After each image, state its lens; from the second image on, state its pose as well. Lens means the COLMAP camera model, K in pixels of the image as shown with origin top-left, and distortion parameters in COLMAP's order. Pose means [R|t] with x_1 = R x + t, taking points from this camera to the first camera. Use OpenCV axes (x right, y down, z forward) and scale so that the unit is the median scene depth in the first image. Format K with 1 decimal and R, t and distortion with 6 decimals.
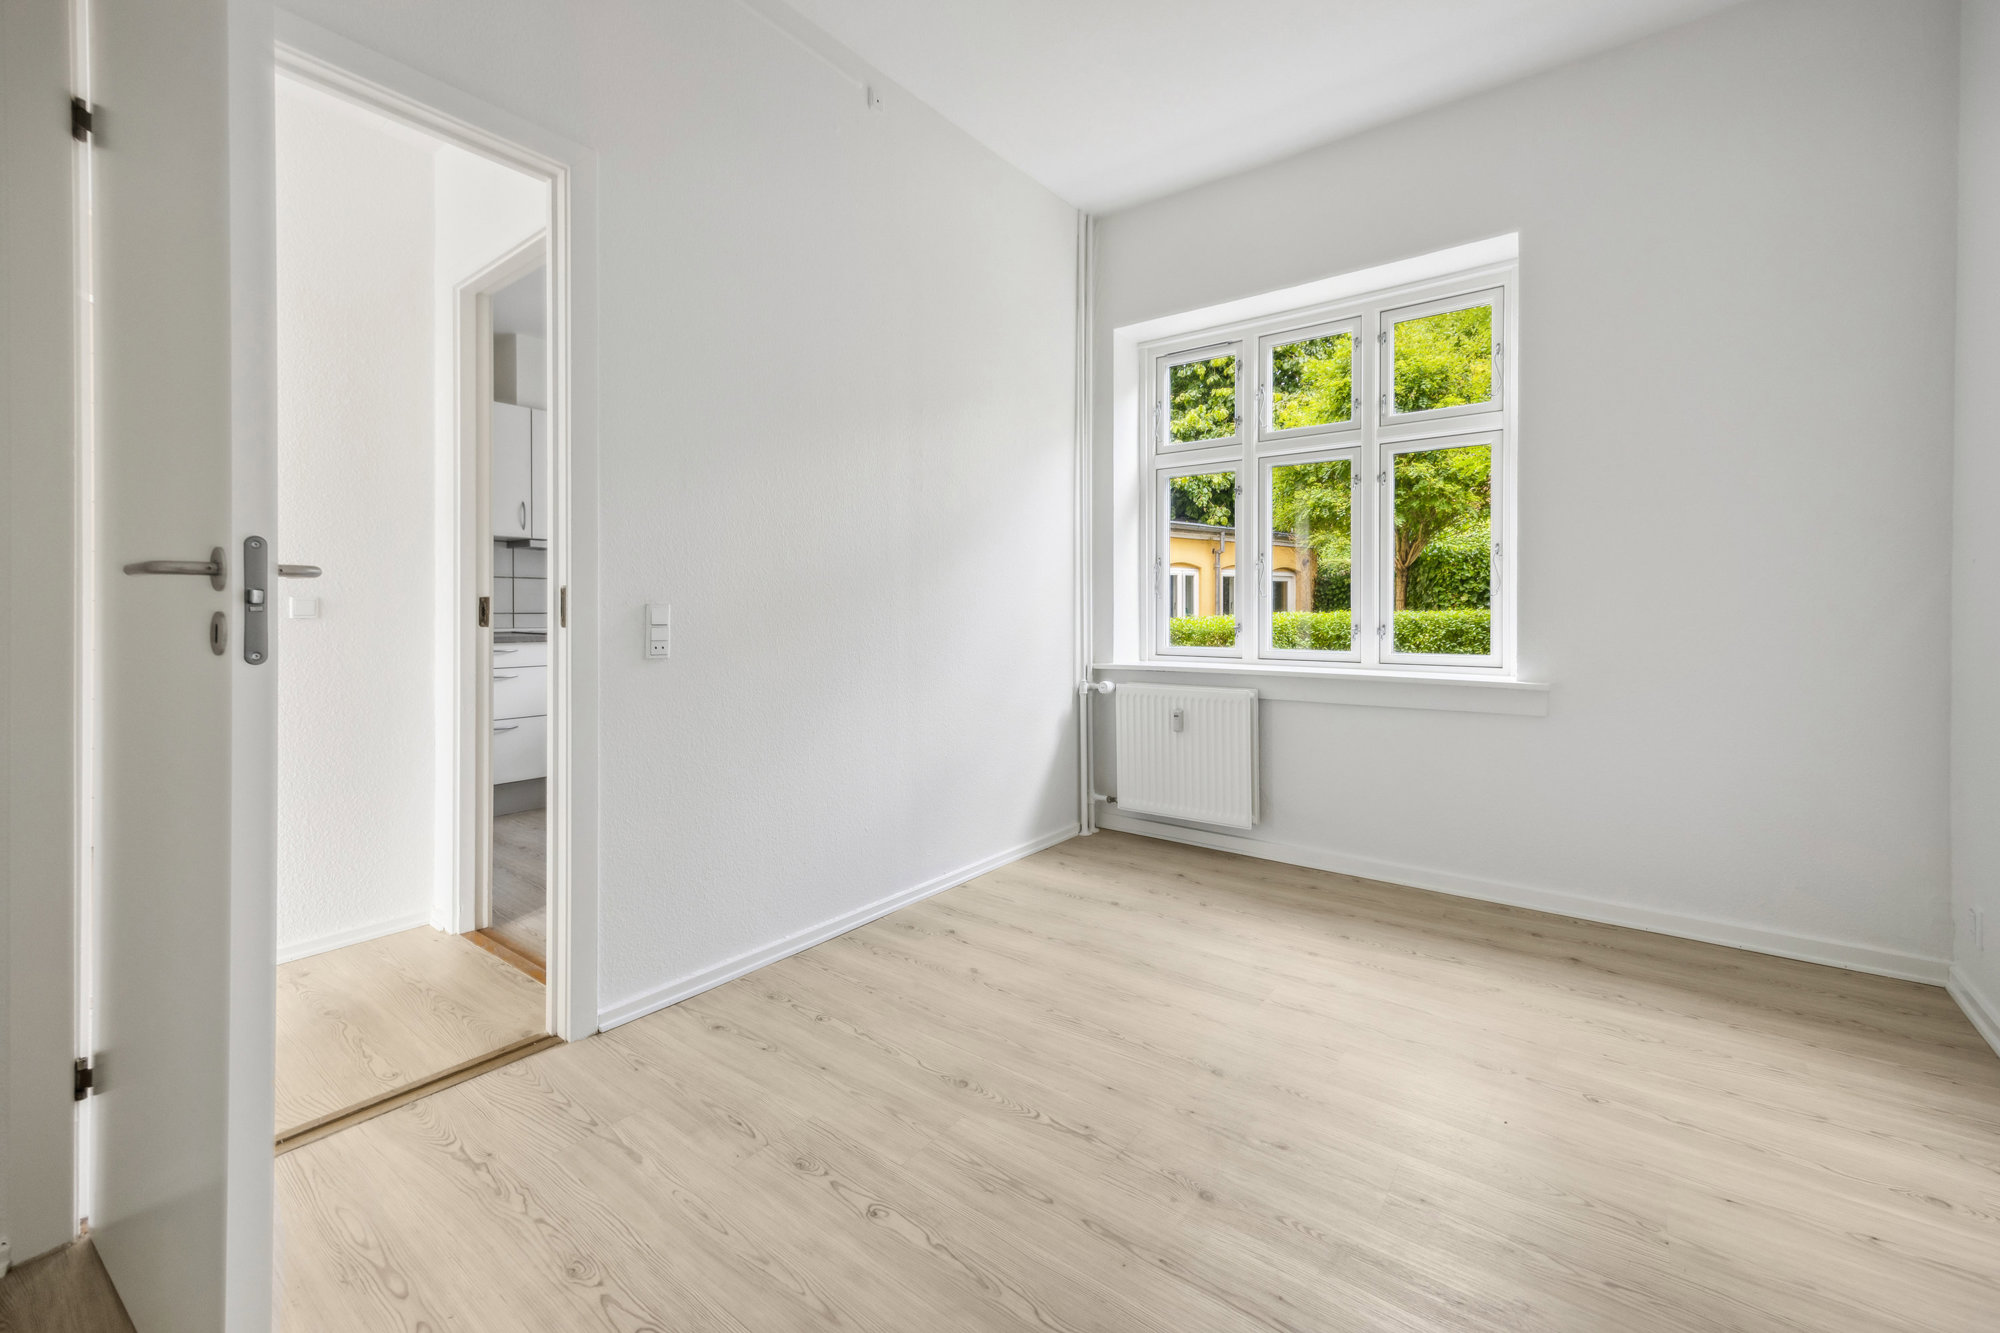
lens RADIAL K [[792.5, 0, 1034.9], [0, 792.5, 606.2], [0, 0, 1]] dist [0.002424, 0.000248]
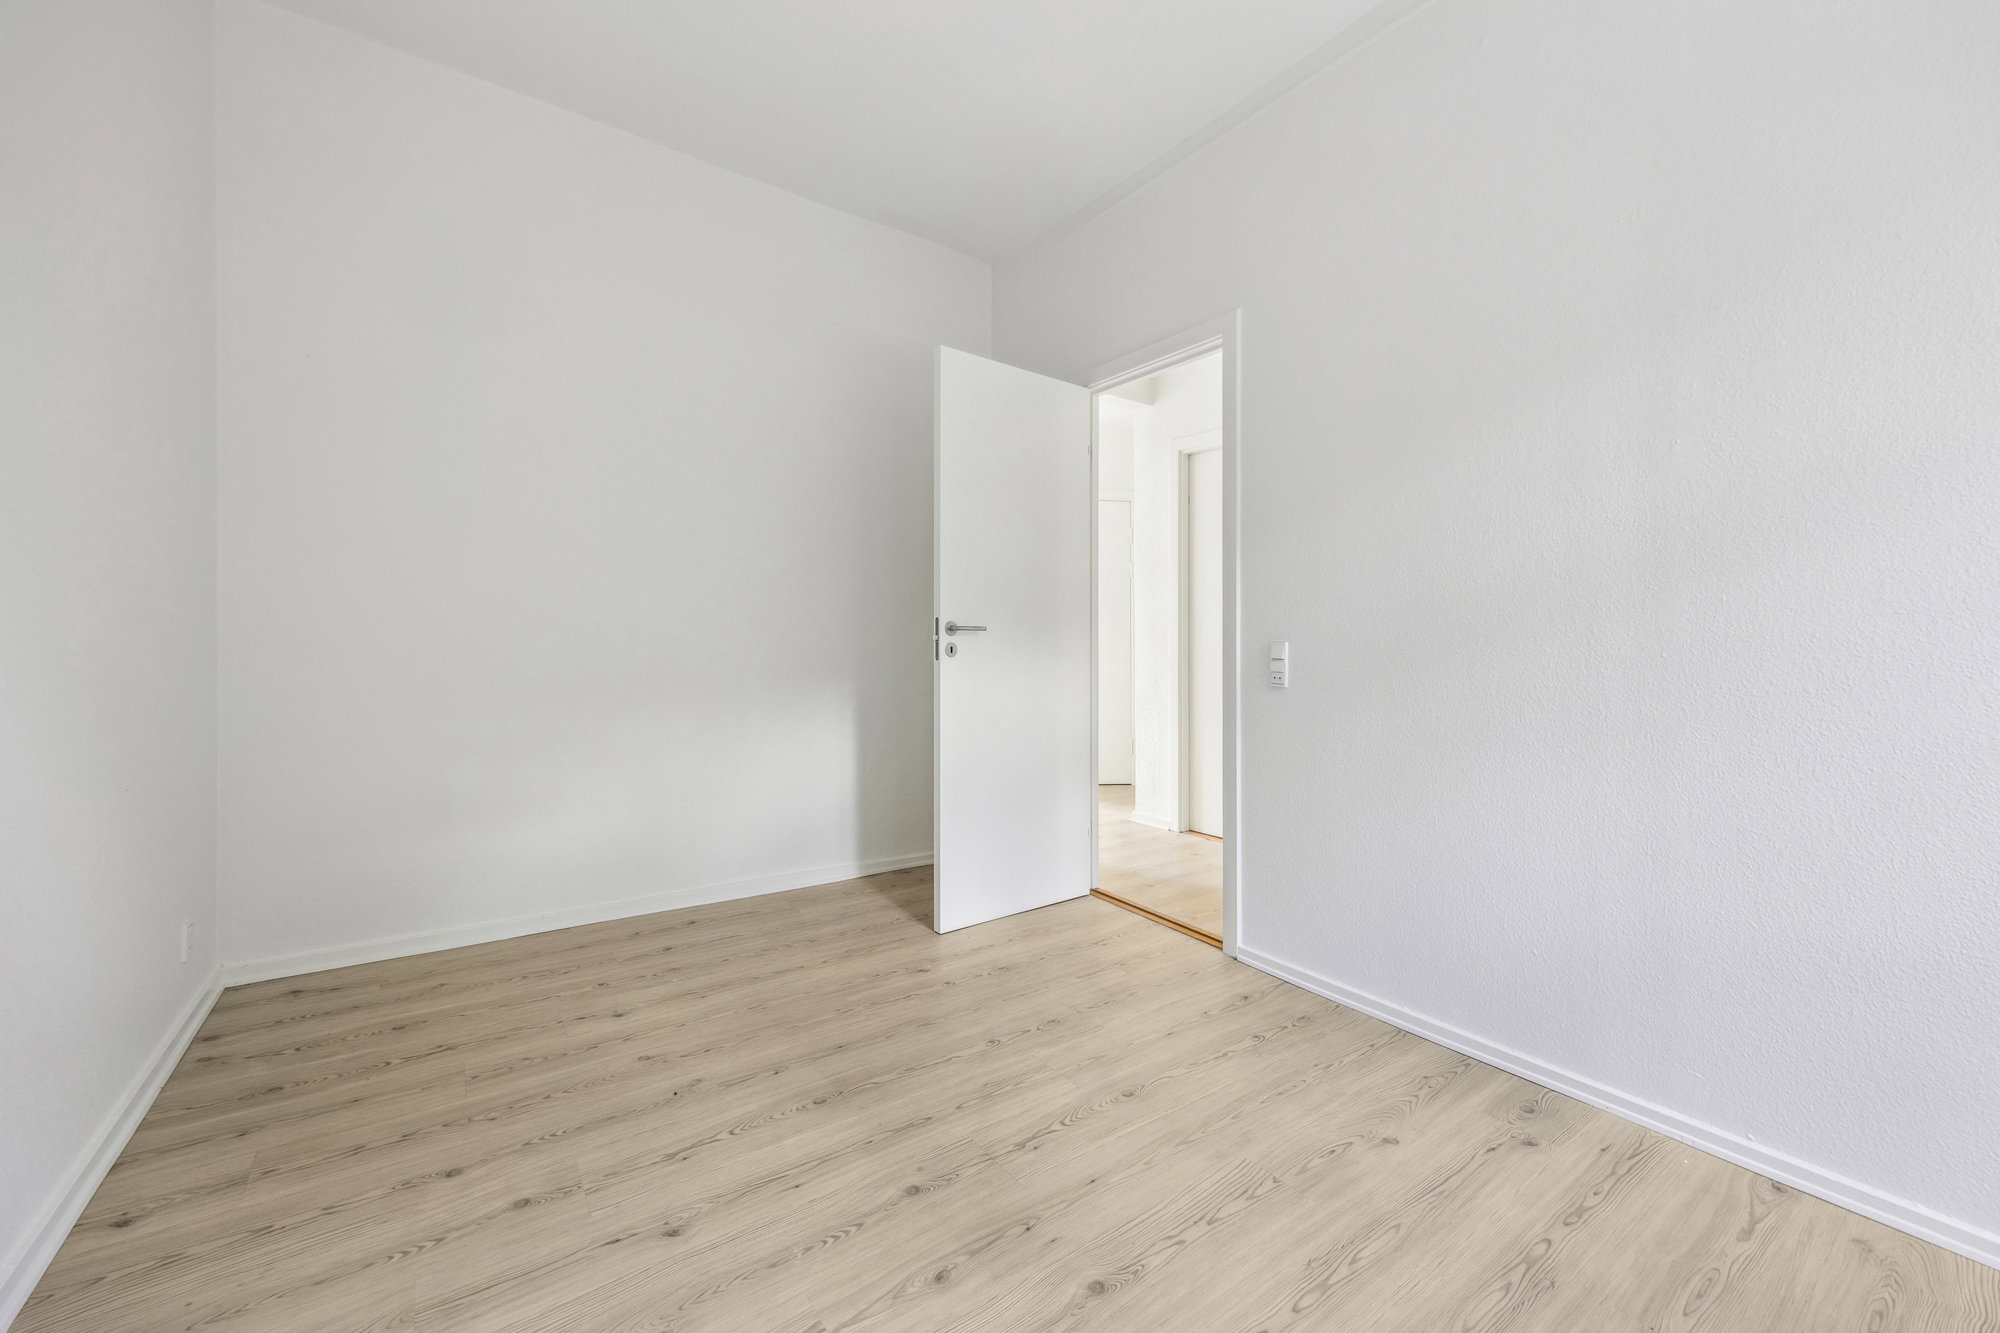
lens RADIAL K [[792.5, 0, 1000.4], [0, 792.5, 657.4], [0, 0, 1]] dist [0.002424, 0.000248]
pose [[-0.315583, 0.011757, -0.948825, 0.870395], [-0.008542, 0.999848, 0.015230, 0.006597], [0.948859, 0.012911, -0.315435, 1.059738]]
